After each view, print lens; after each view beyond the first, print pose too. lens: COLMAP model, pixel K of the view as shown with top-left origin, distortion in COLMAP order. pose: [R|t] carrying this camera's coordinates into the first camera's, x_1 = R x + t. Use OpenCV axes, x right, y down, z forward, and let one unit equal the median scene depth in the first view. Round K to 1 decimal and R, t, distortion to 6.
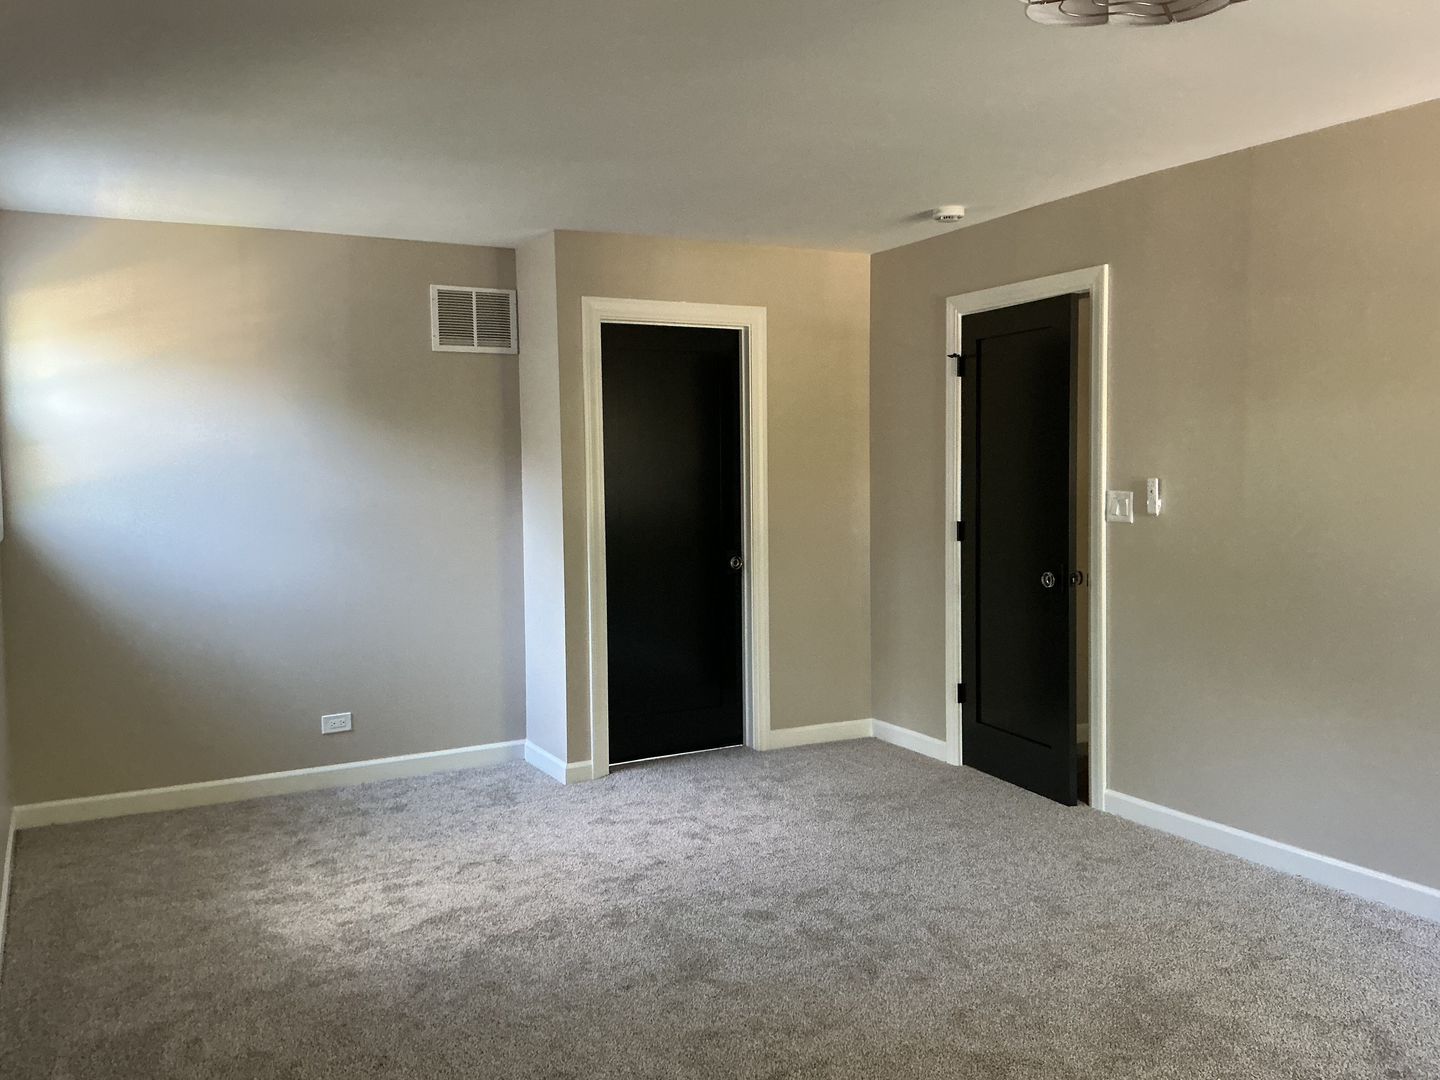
lens RADIAL K [[1196.3, 0, 715.5], [0, 1196.3, 533.3], [0, 0, 1]] dist [0.131069, -0.248947]
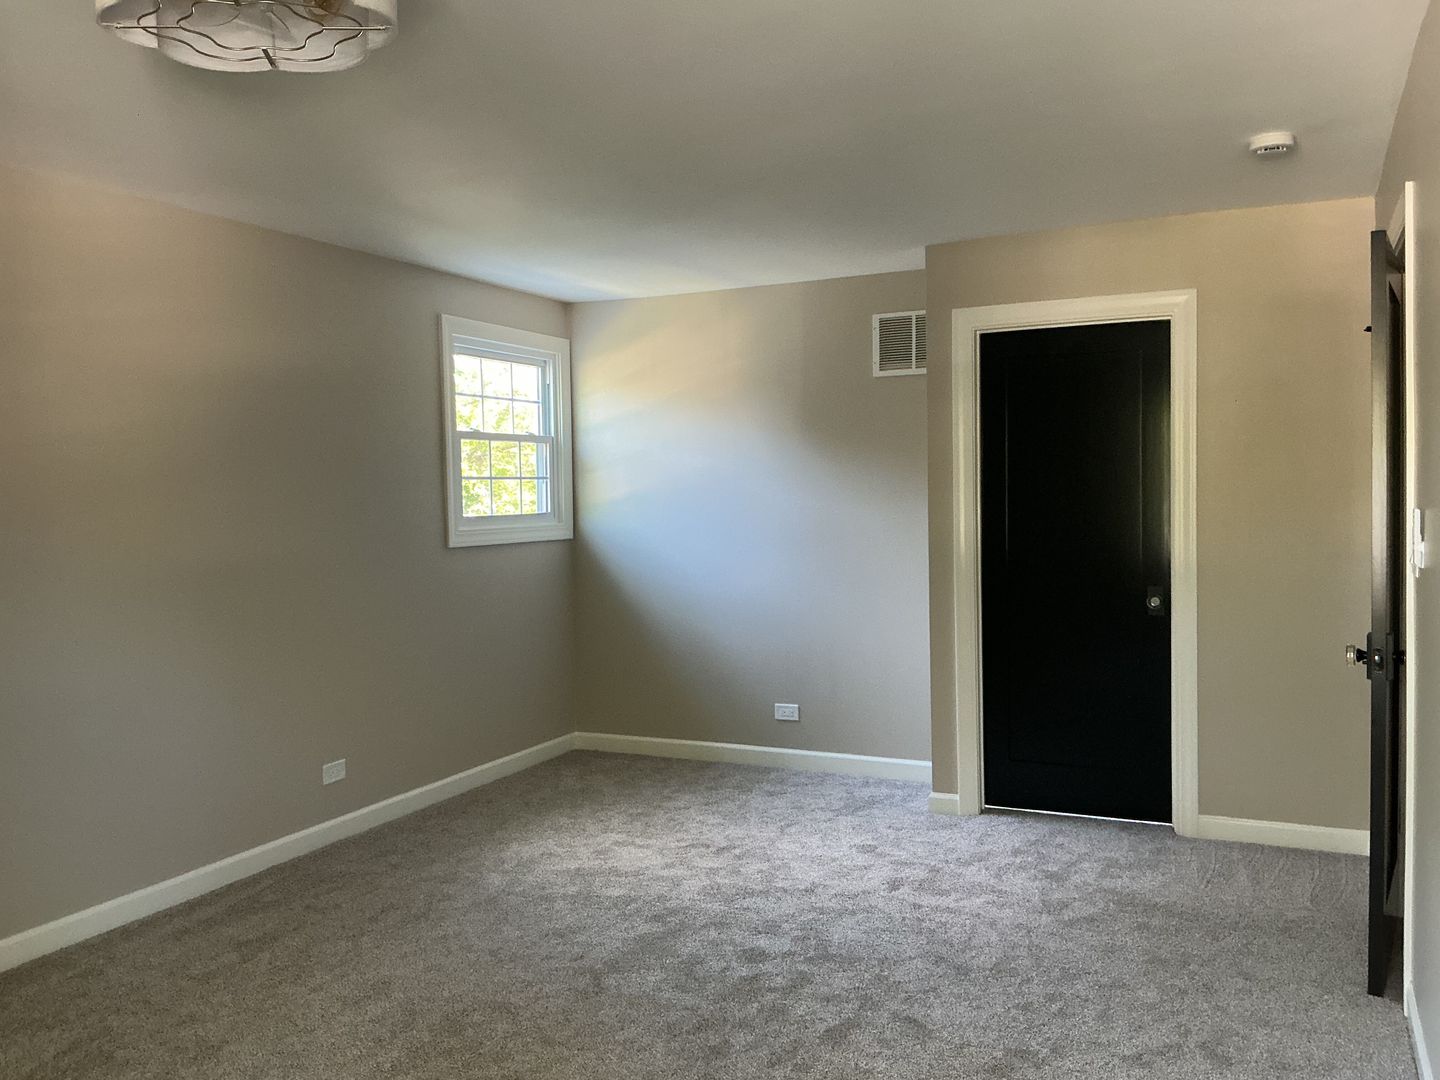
lens RADIAL K [[1196.3, 0, 715.5], [0, 1196.3, 533.3], [0, 0, 1]] dist [0.131069, -0.248947]
pose [[0.591344, 0.033782, -0.805711, 0.600816], [-0.042094, 0.999053, 0.010994, -0.022487], [0.805320, 0.027415, 0.592206, 0.301030]]
